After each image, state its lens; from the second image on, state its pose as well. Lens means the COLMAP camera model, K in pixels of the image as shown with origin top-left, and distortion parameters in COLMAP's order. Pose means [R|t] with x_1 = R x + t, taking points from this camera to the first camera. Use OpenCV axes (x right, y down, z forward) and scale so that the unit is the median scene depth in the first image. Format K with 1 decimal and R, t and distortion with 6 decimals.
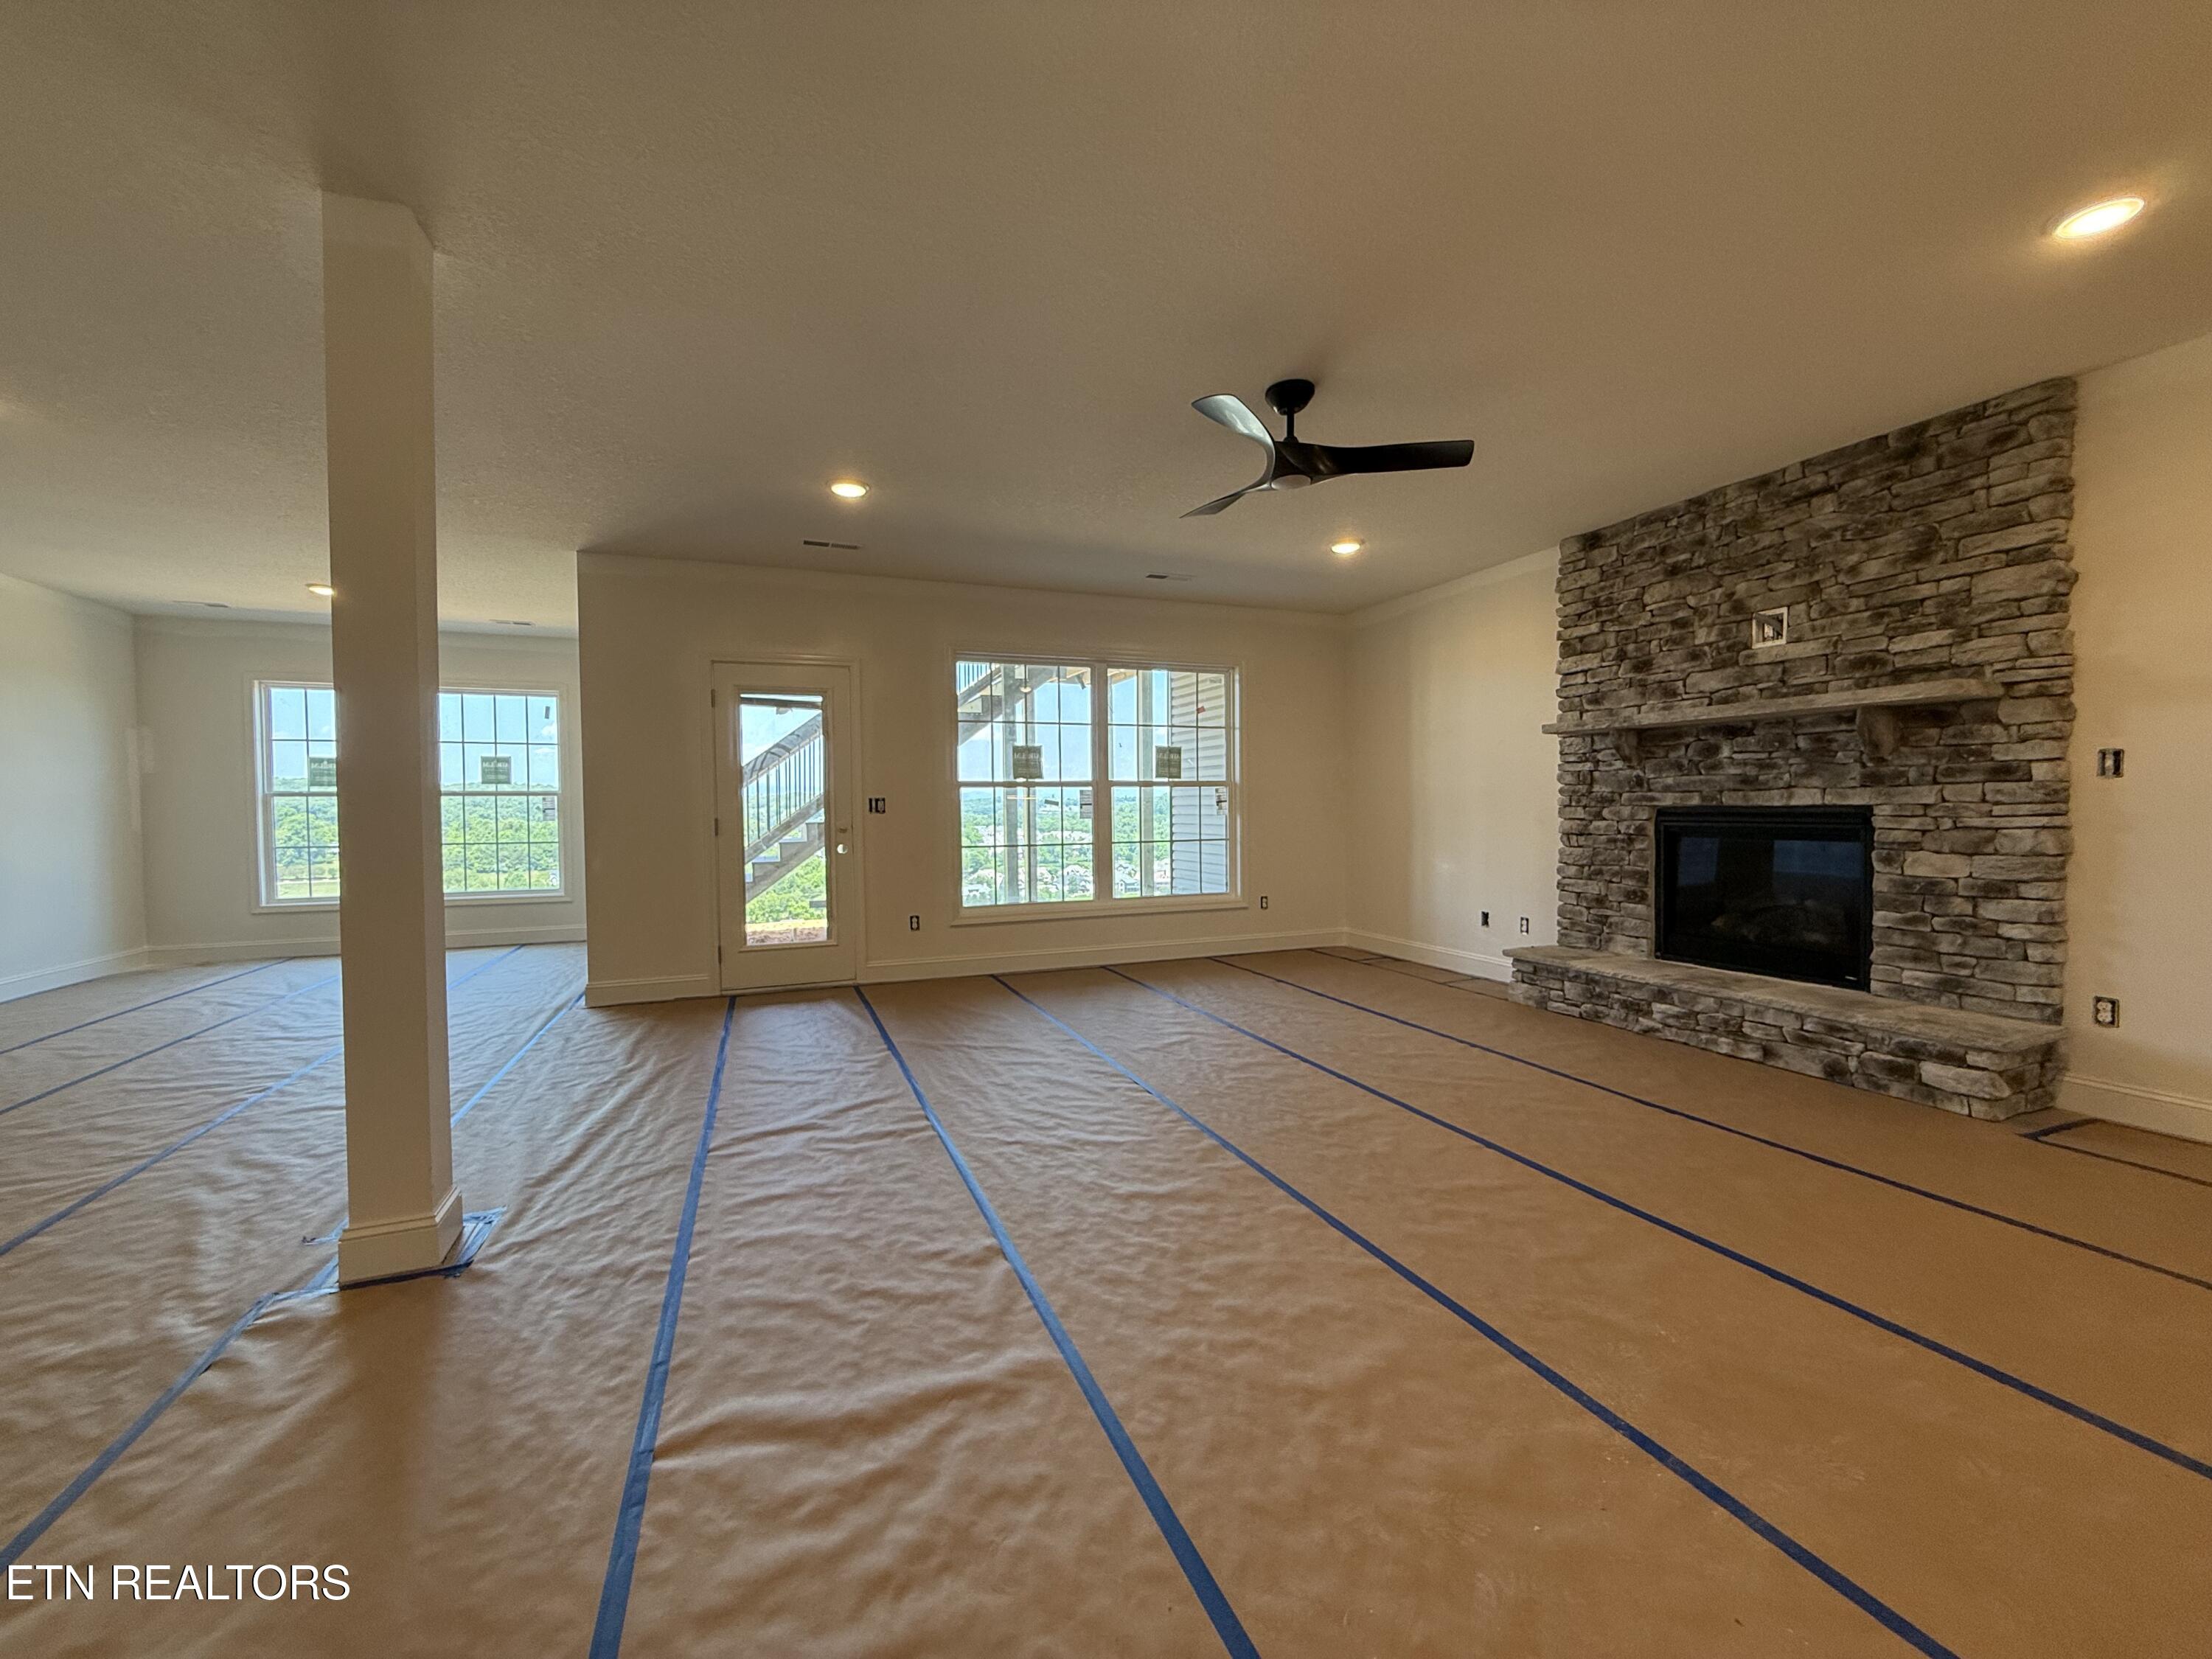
lens RADIAL K [[883.8, 0, 1092.9], [0, 883.8, 828.6], [0, 0, 1]] dist [-0.000469, -0.000062]
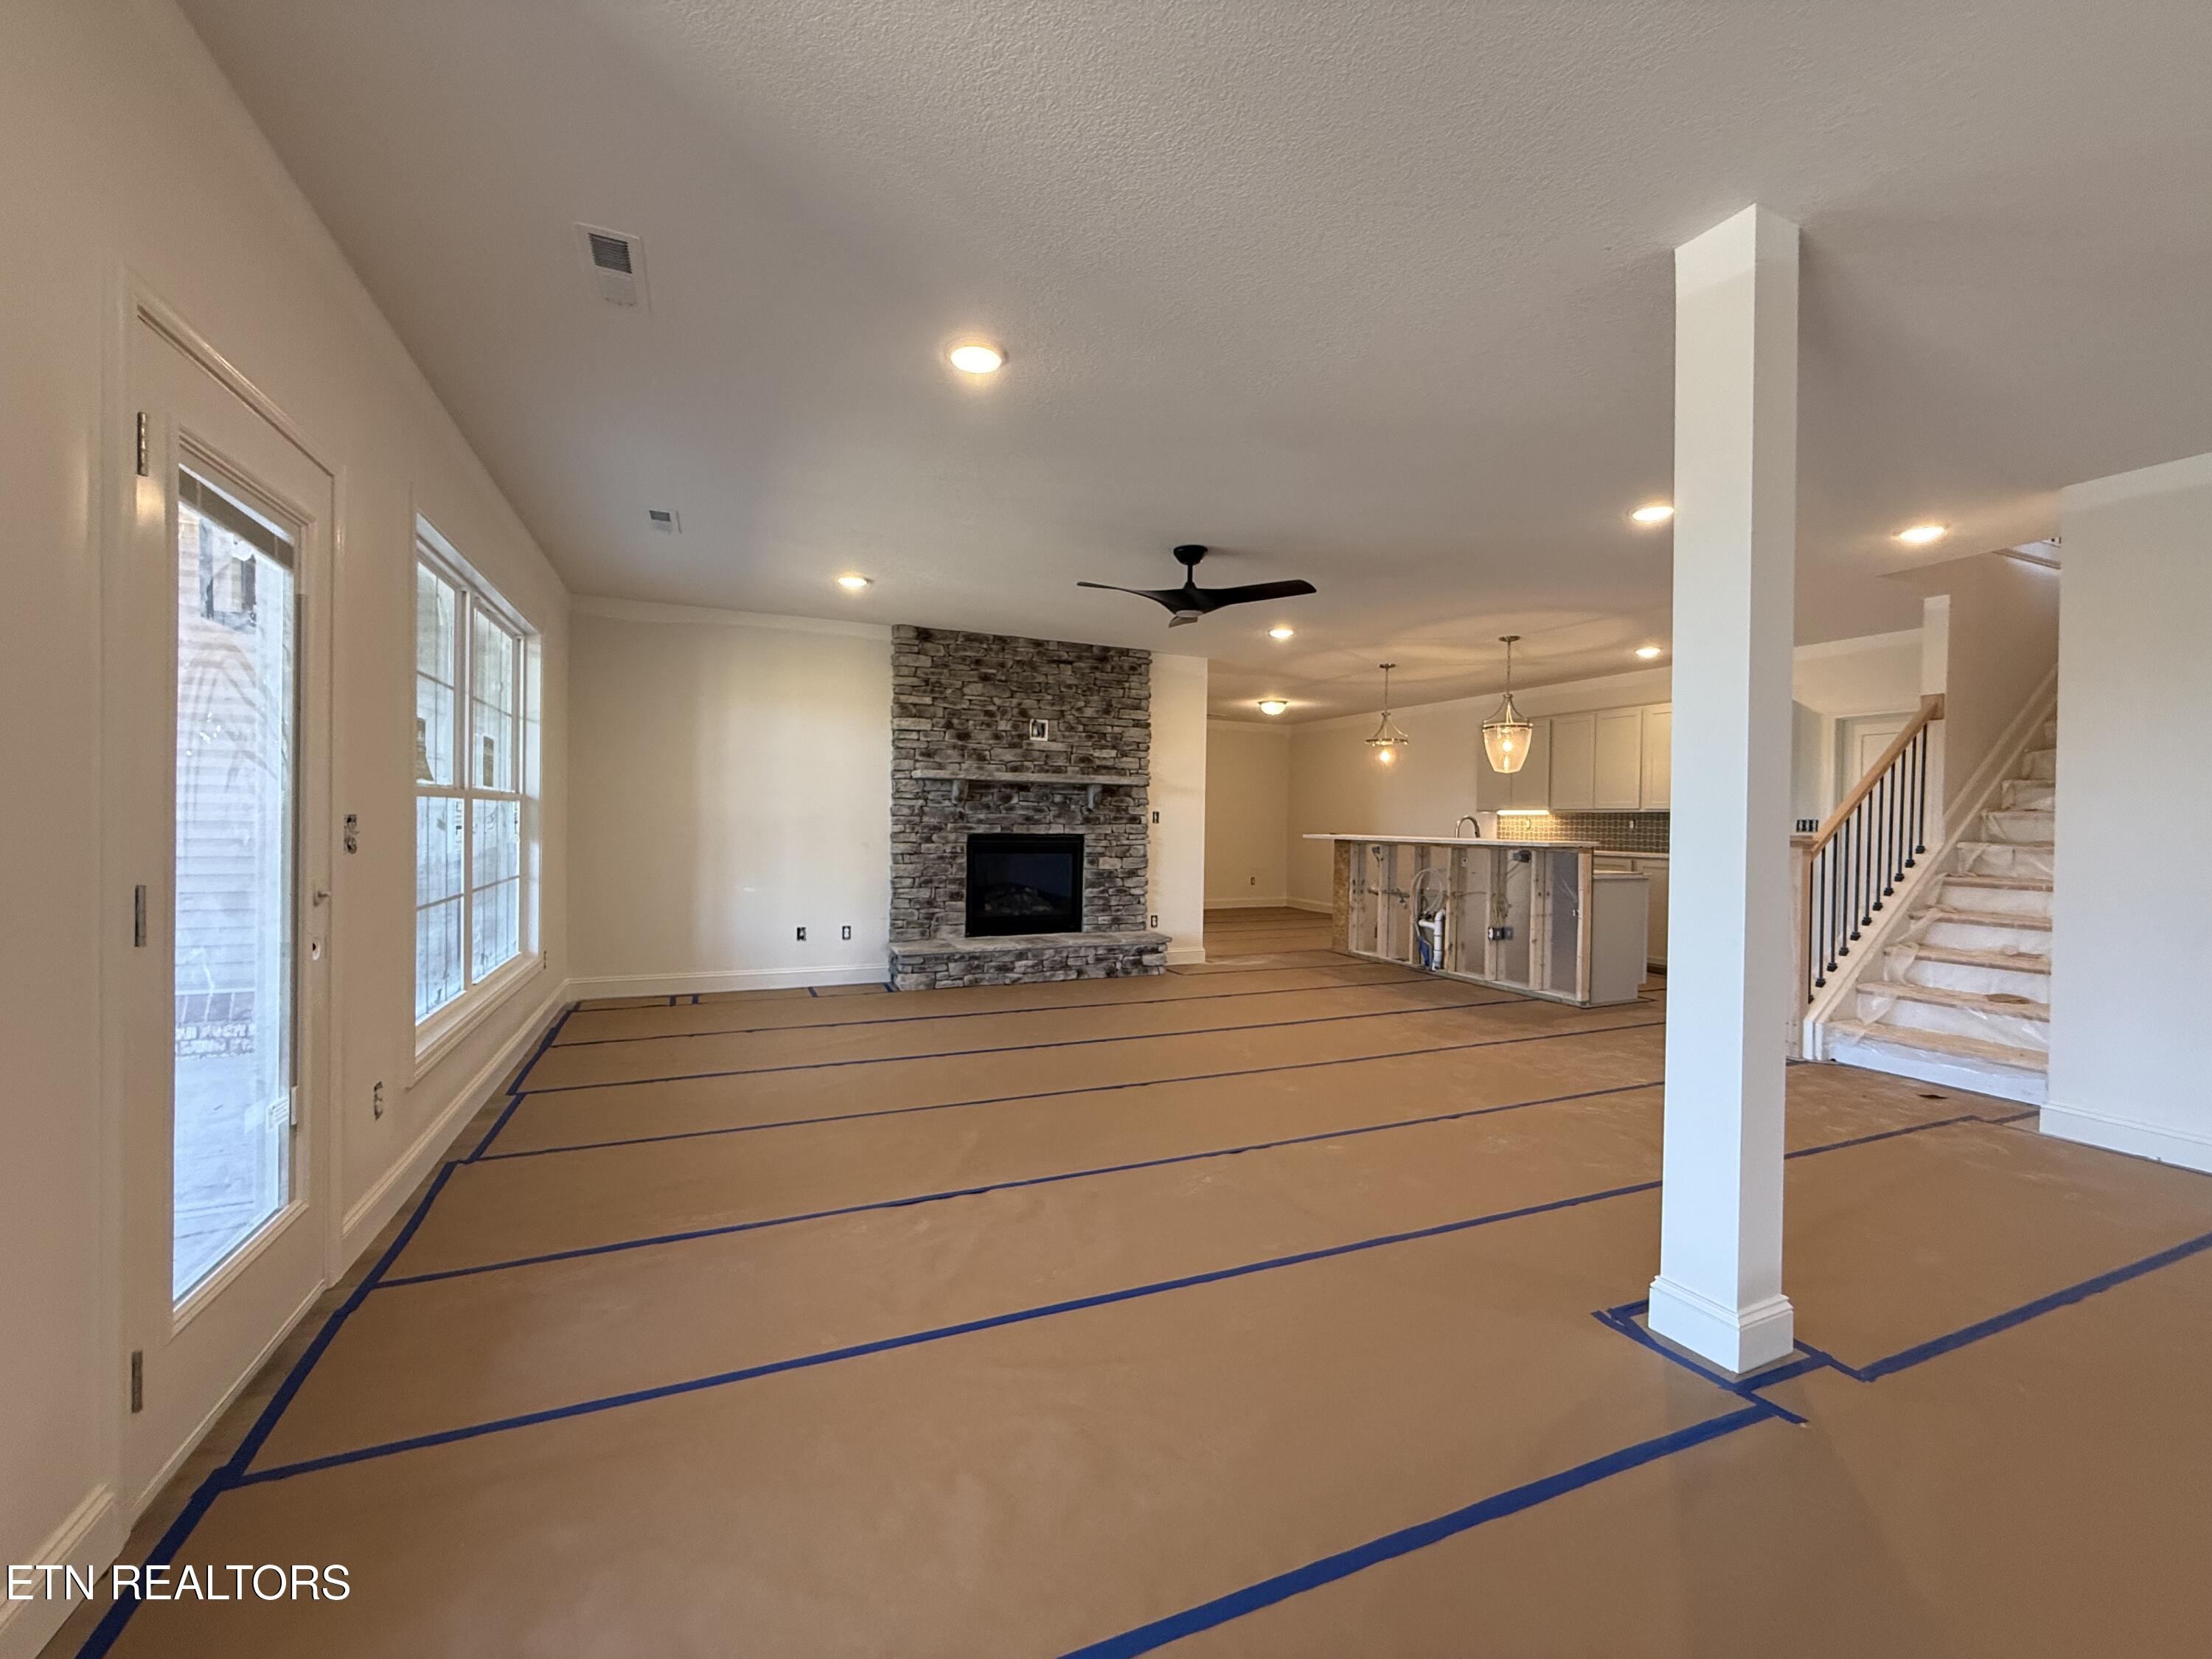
lens RADIAL K [[883.8, 0, 1096.8], [0, 883.8, 830.2], [0, 0, 1]] dist [-0.000469, -0.000062]
pose [[-0.044948, -0.003461, 0.998983, -0.919352], [0.009720, 0.999945, 0.003902, -0.037105], [-0.998942, 0.009885, -0.044911, 0.935772]]
